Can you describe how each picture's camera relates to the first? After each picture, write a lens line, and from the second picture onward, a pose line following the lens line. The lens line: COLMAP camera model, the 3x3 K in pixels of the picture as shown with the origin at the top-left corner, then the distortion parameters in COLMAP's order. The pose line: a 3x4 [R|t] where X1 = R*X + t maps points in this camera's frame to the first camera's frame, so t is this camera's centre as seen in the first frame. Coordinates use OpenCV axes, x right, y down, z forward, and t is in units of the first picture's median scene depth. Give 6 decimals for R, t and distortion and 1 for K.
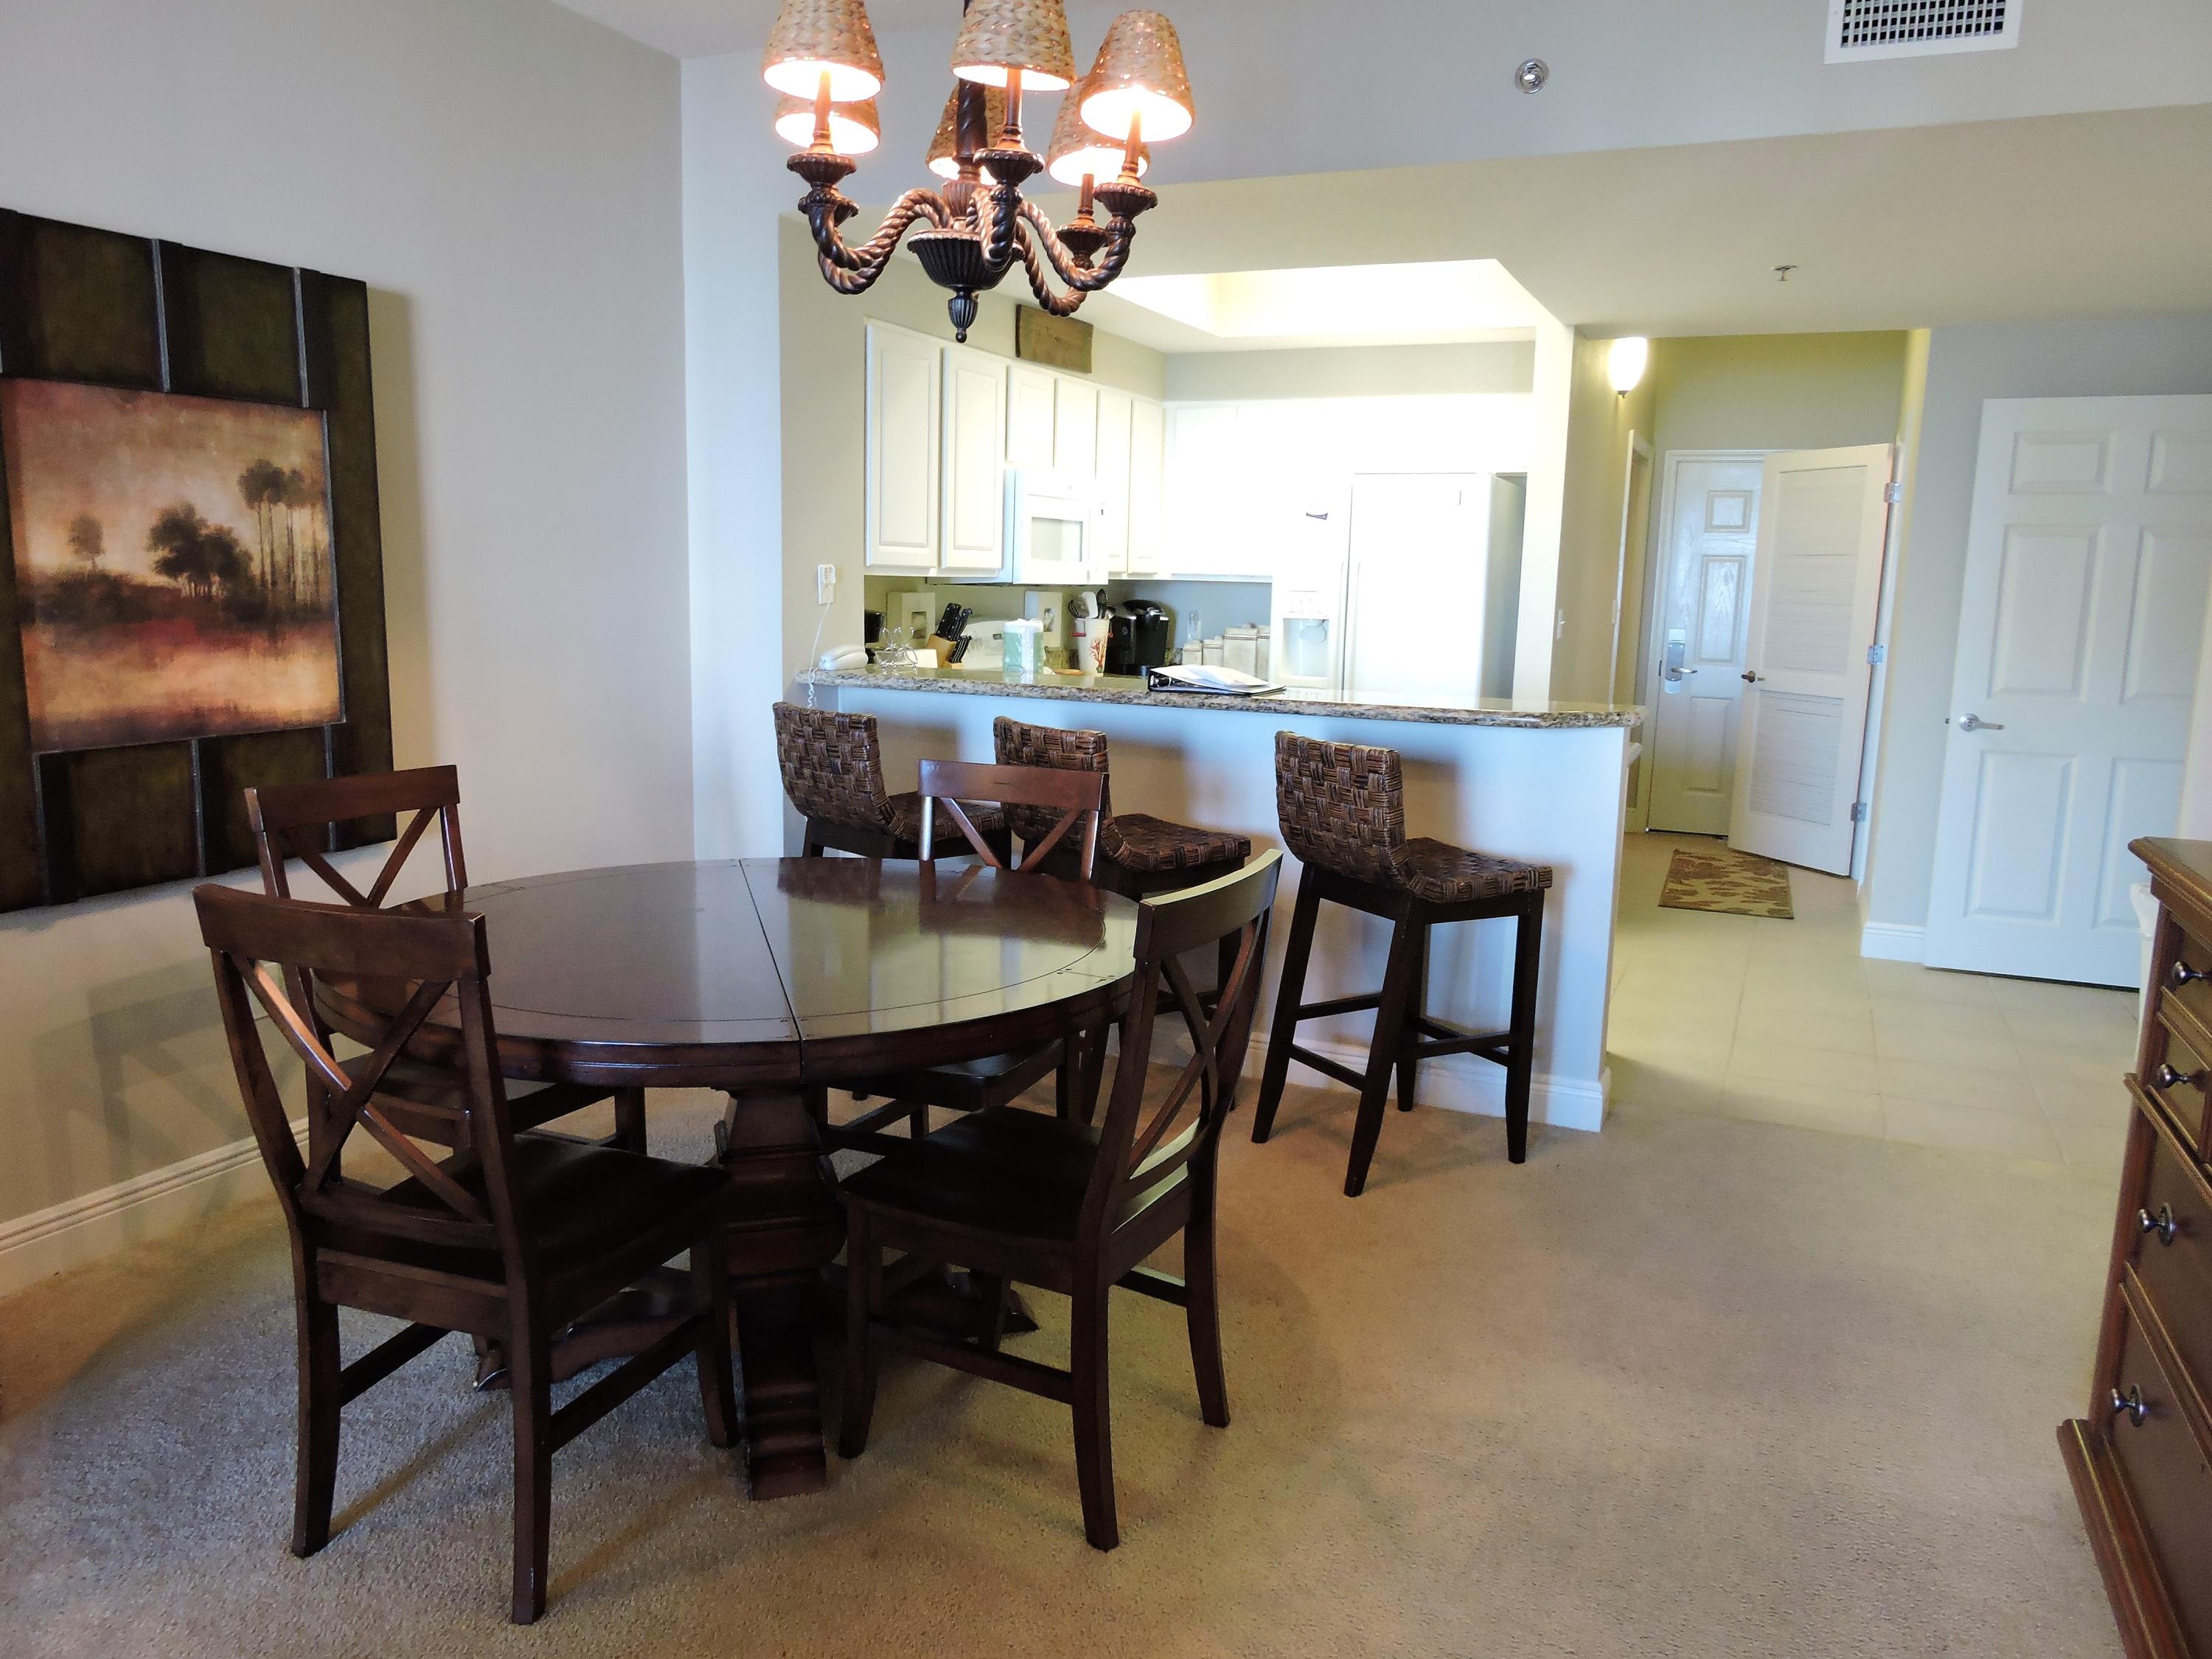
lens RADIAL K [[1571.2, 0, 1106.0], [0, 1571.2, 829.5], [0, 0, 1]] dist [0.001551, -0.006538]
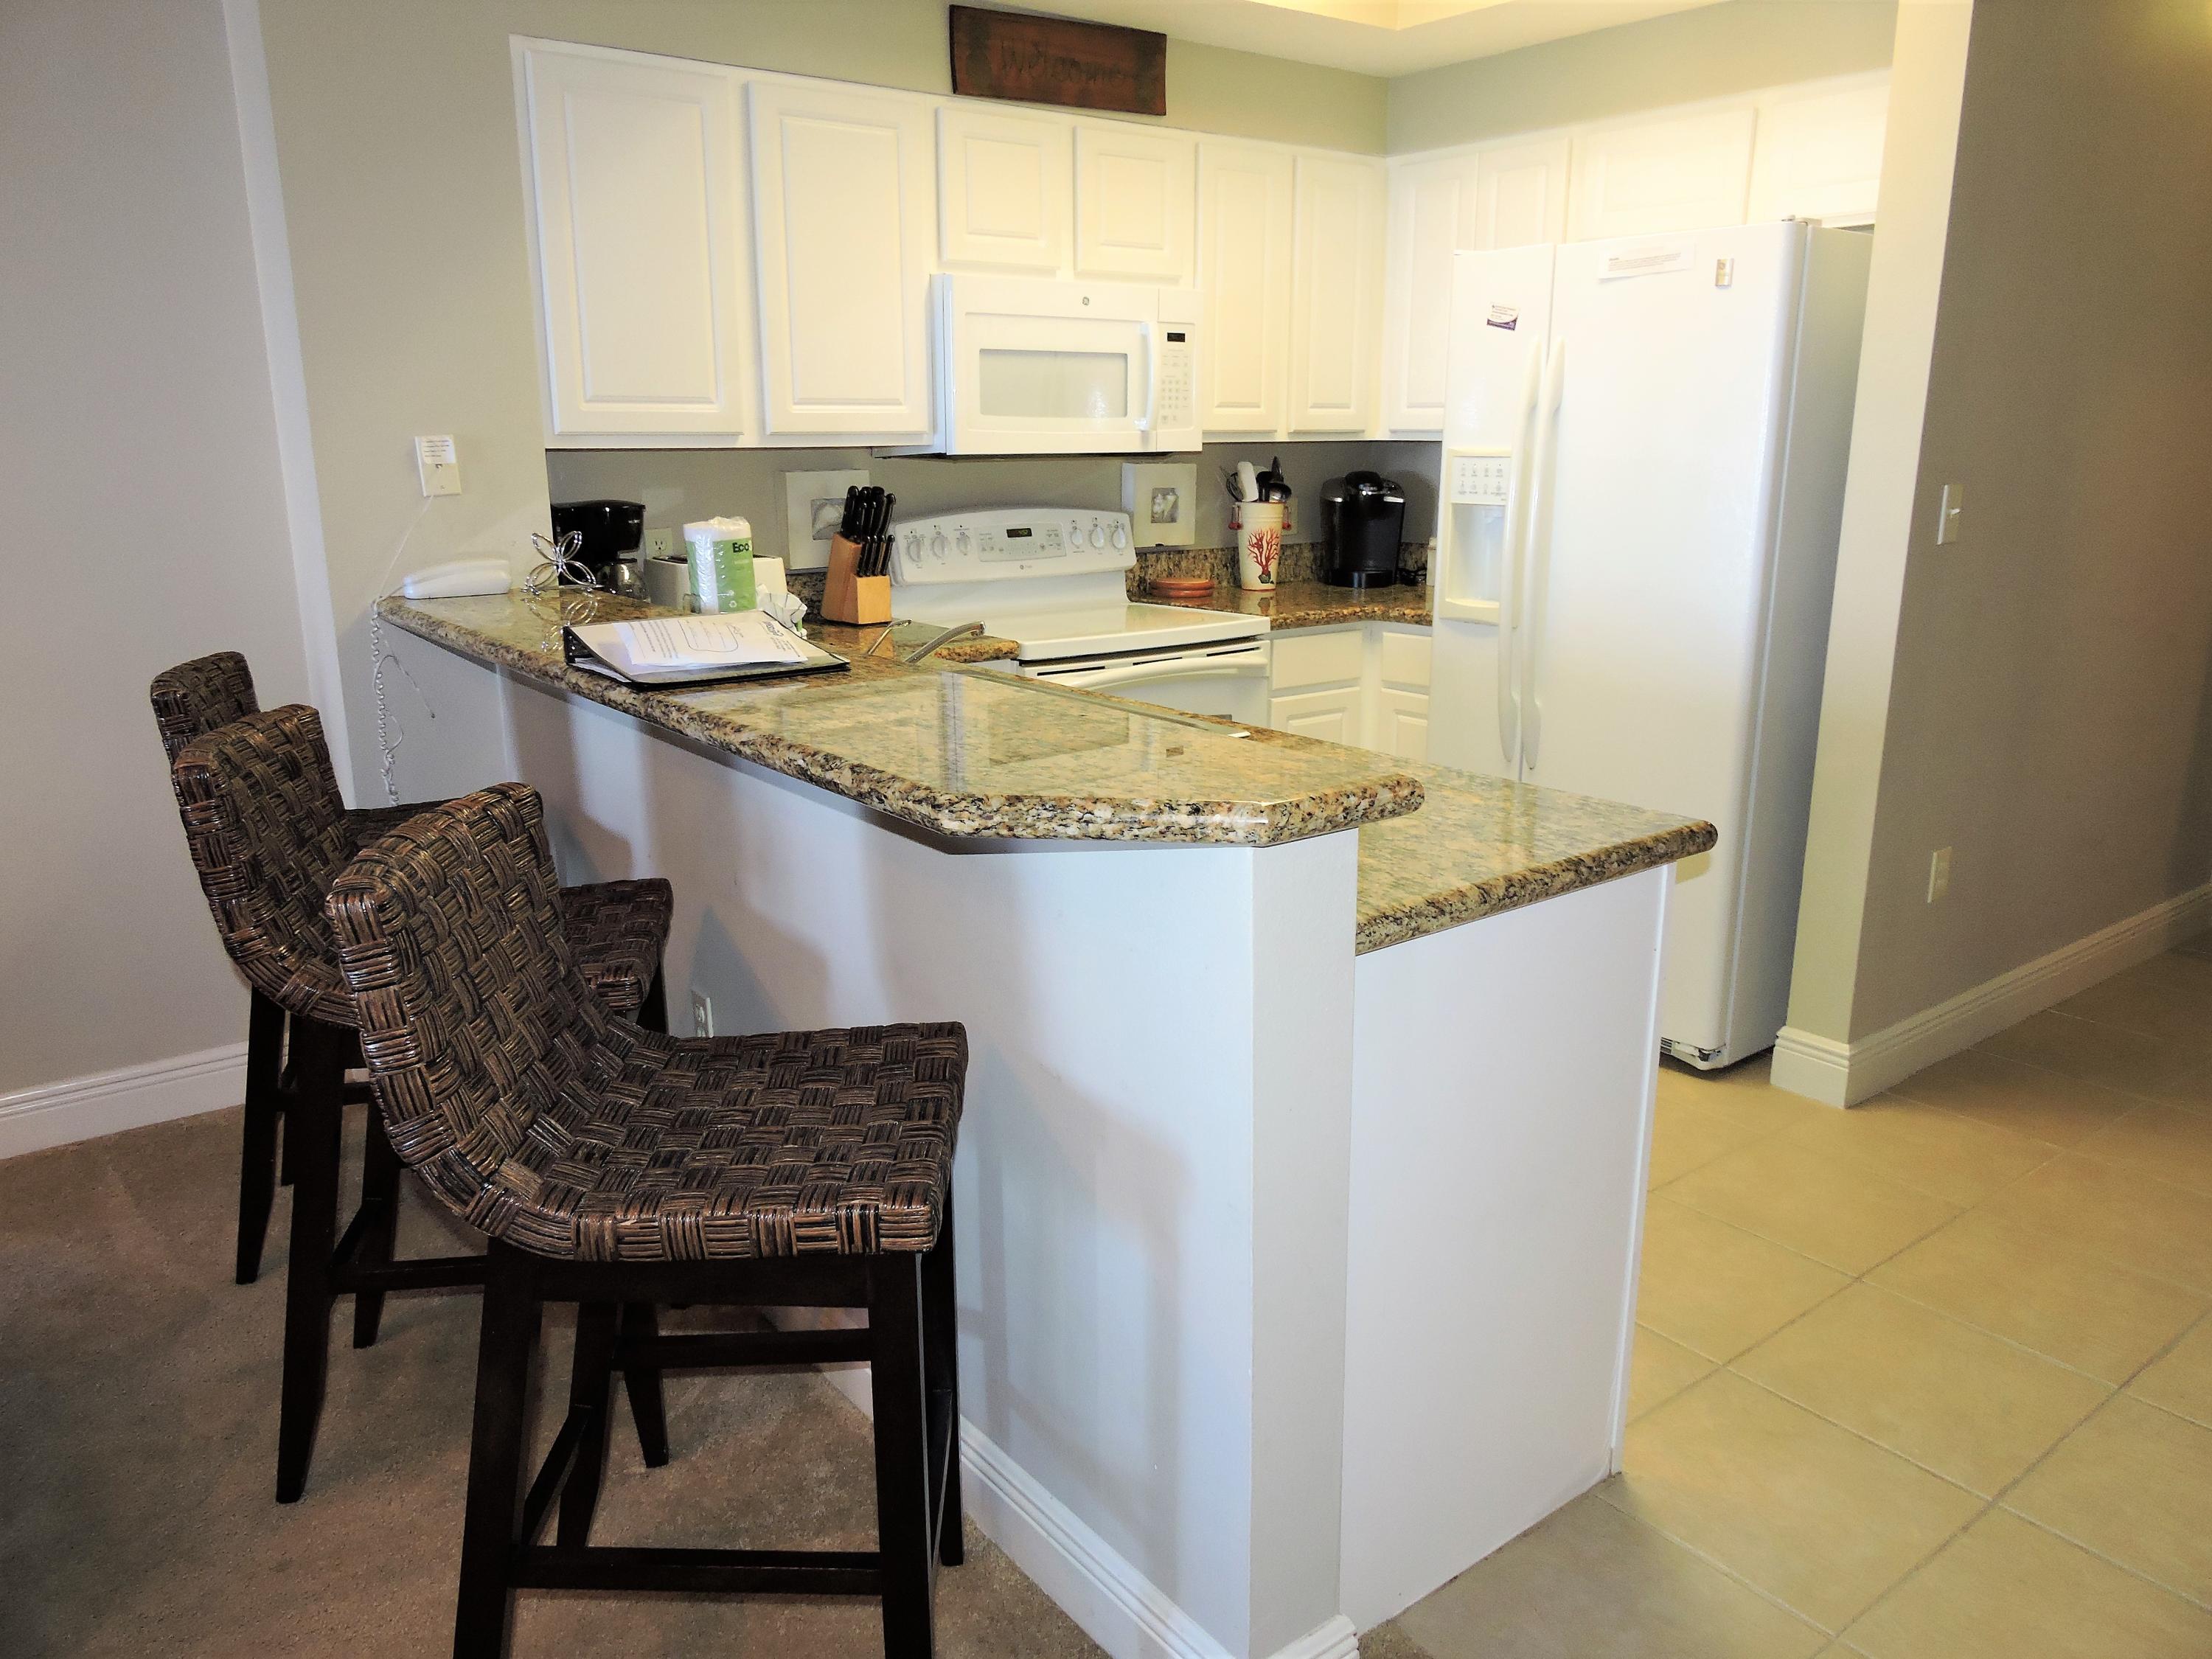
lens RADIAL K [[1571.2, 0, 1106.0], [0, 1571.2, 829.5], [0, 0, 1]] dist [0.001551, -0.006538]
pose [[0.881425, 0.091361, -0.463404, 0.571860], [-0.052865, 0.994032, 0.095422, -0.122233], [0.469356, -0.059610, 0.880995, 0.809009]]
